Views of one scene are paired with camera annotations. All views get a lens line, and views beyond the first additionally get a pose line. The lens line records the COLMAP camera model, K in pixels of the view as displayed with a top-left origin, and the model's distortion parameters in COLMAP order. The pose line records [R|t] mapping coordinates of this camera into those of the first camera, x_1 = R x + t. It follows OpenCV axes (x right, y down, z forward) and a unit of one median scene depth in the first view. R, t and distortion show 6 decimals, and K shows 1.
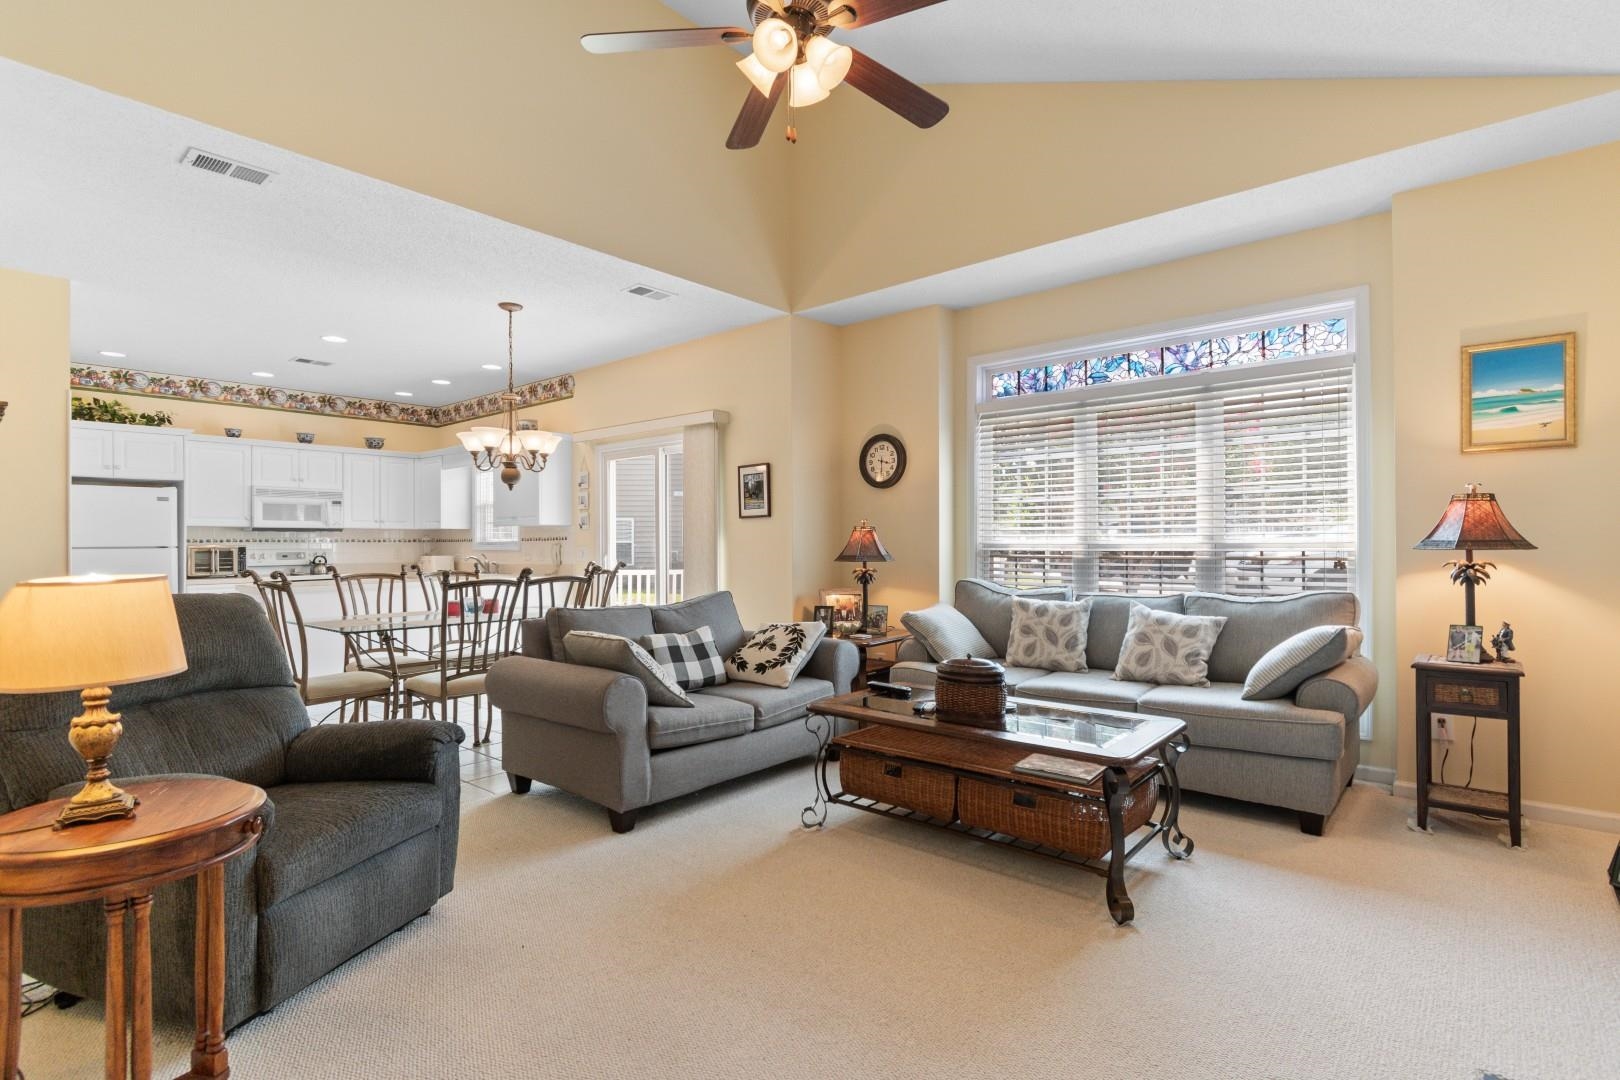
lens RADIAL K [[788.1, 0, 822.8], [0, 788.1, 538.1], [0, 0, 1]] dist [0.002942, -0.001622]
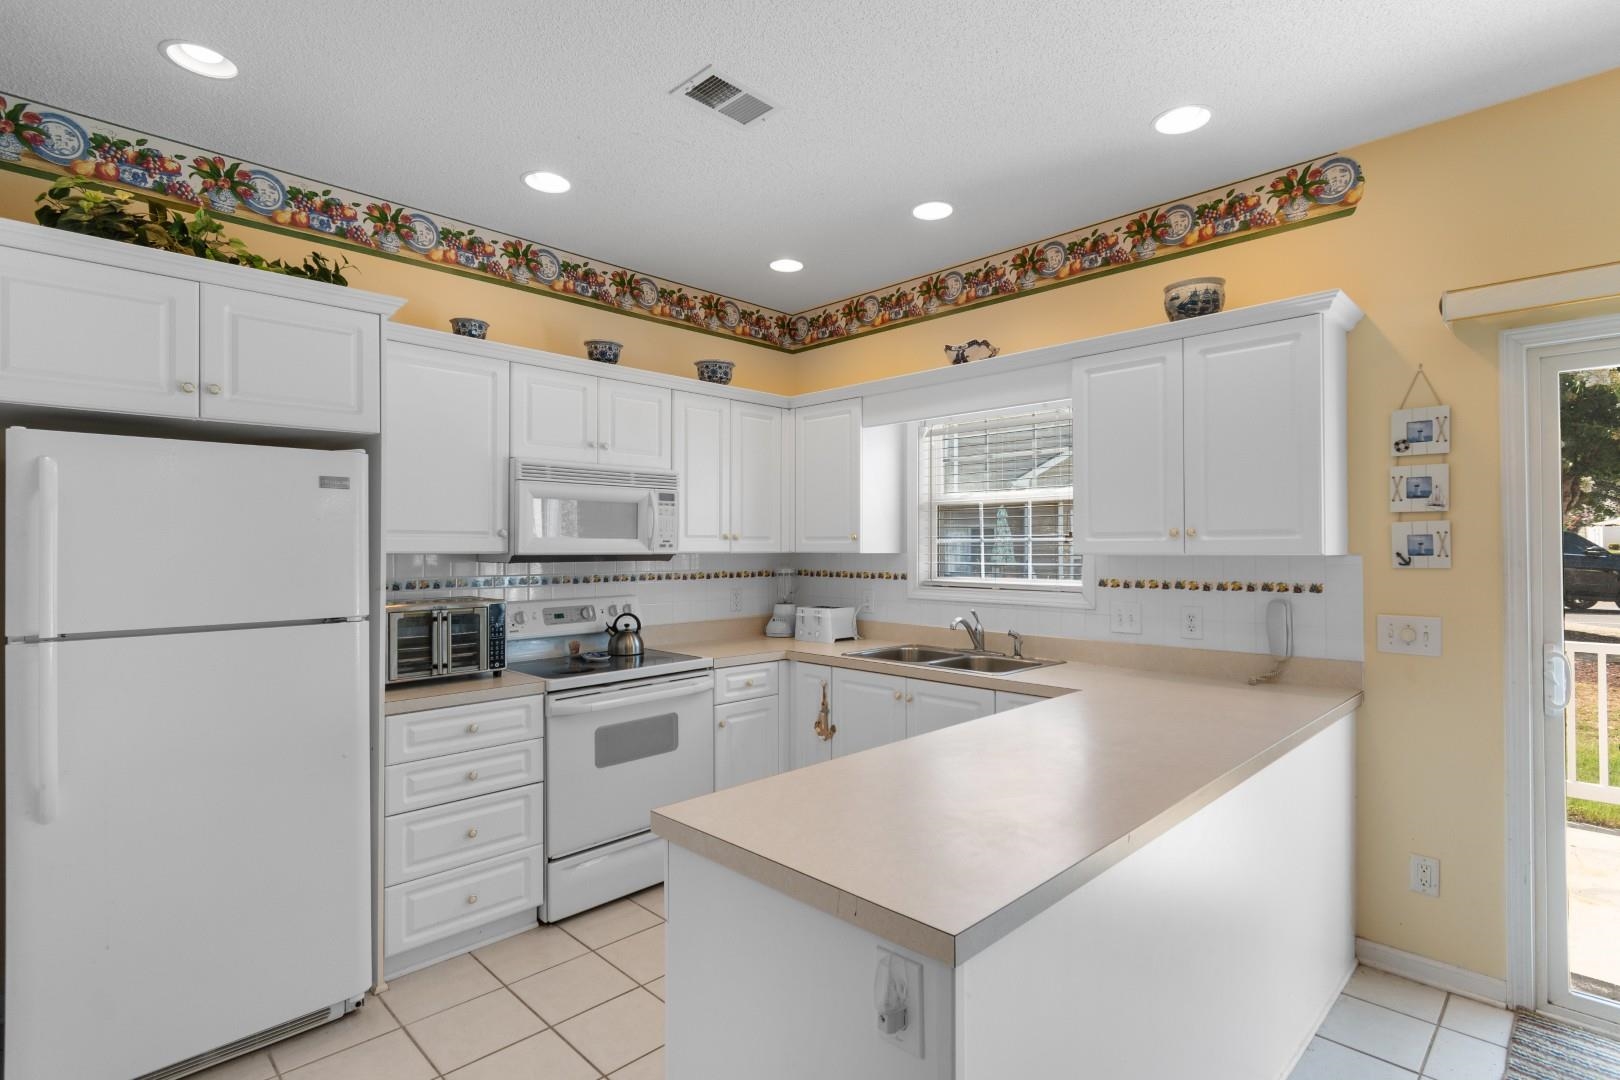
lens RADIAL K [[789.5, 0, 817.0], [0, 789.5, 542.5], [0, 0, 1]] dist [0.002390, -0.001717]
pose [[0.997321, 0.003331, -0.073079, -0.764287], [-0.003205, 0.999993, 0.001845, -0.031128], [0.073085, -0.001606, 0.997324, 0.852618]]
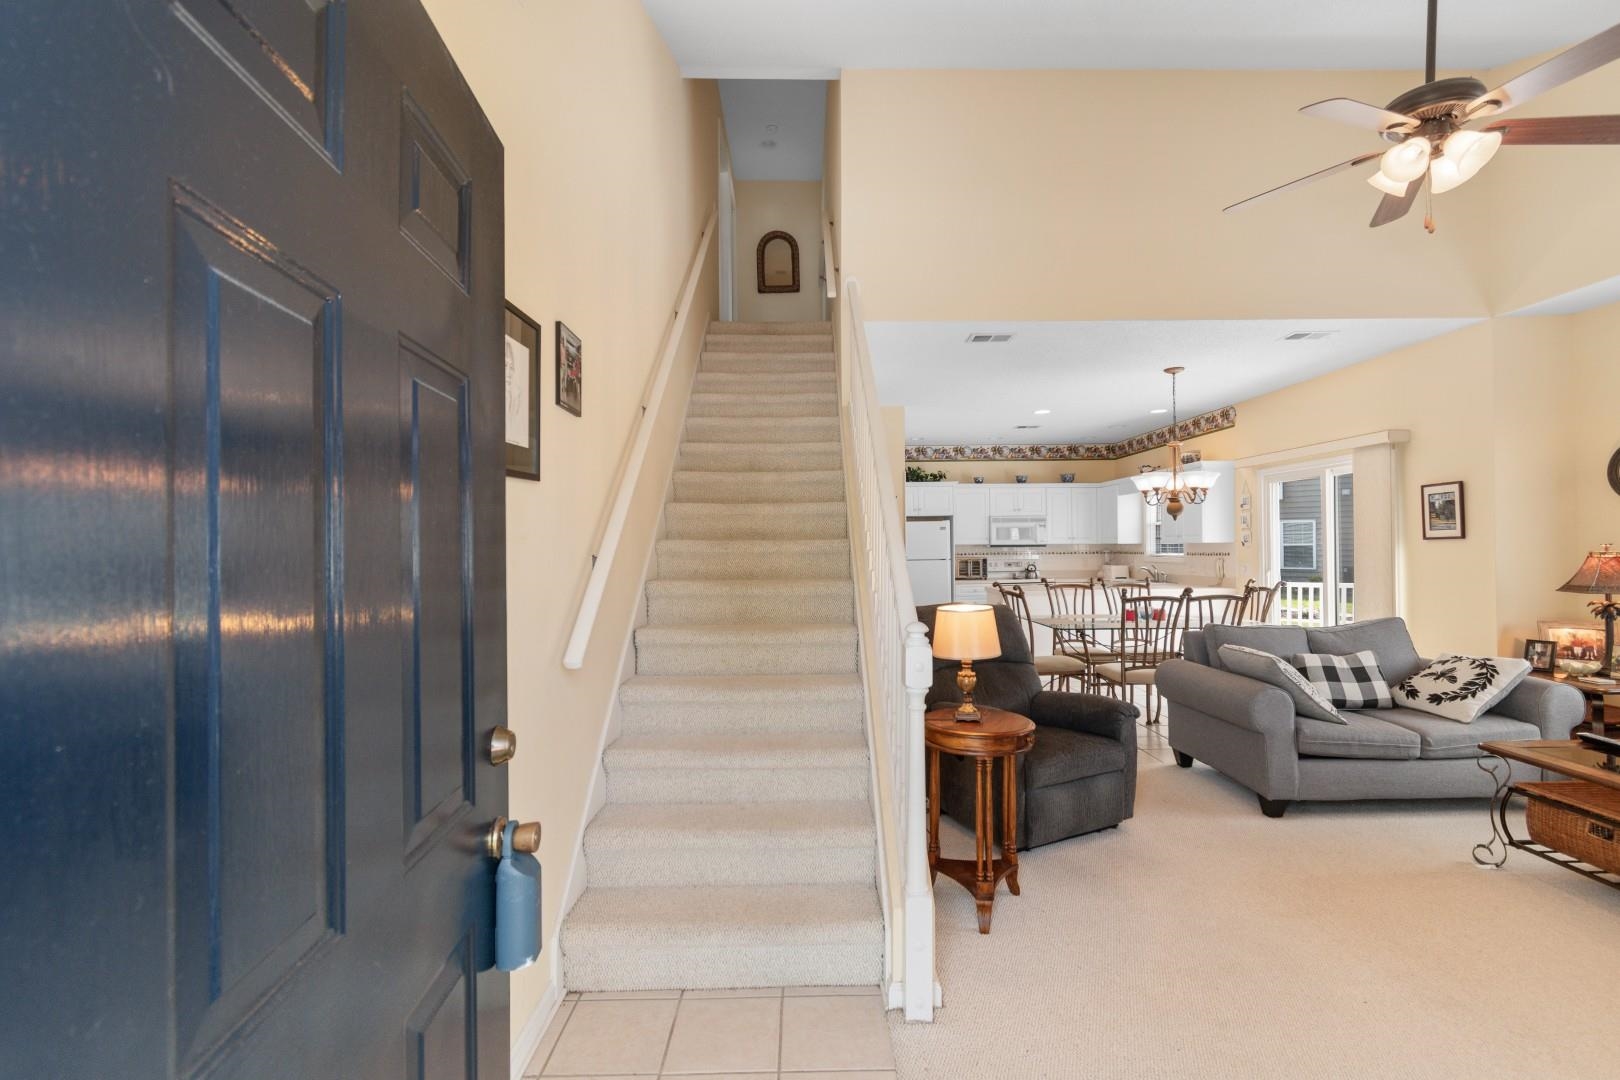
lens RADIAL K [[717.6, 0, 812.8], [0, 717.6, 543.6], [0, 0, 1]] dist [0.004404, -0.000264]
pose [[0.659318, -0.004467, -0.751851, 0.071225], [0.011859, 0.999920, 0.004459, -0.036915], [0.751771, -0.011856, 0.659318, -0.157464]]
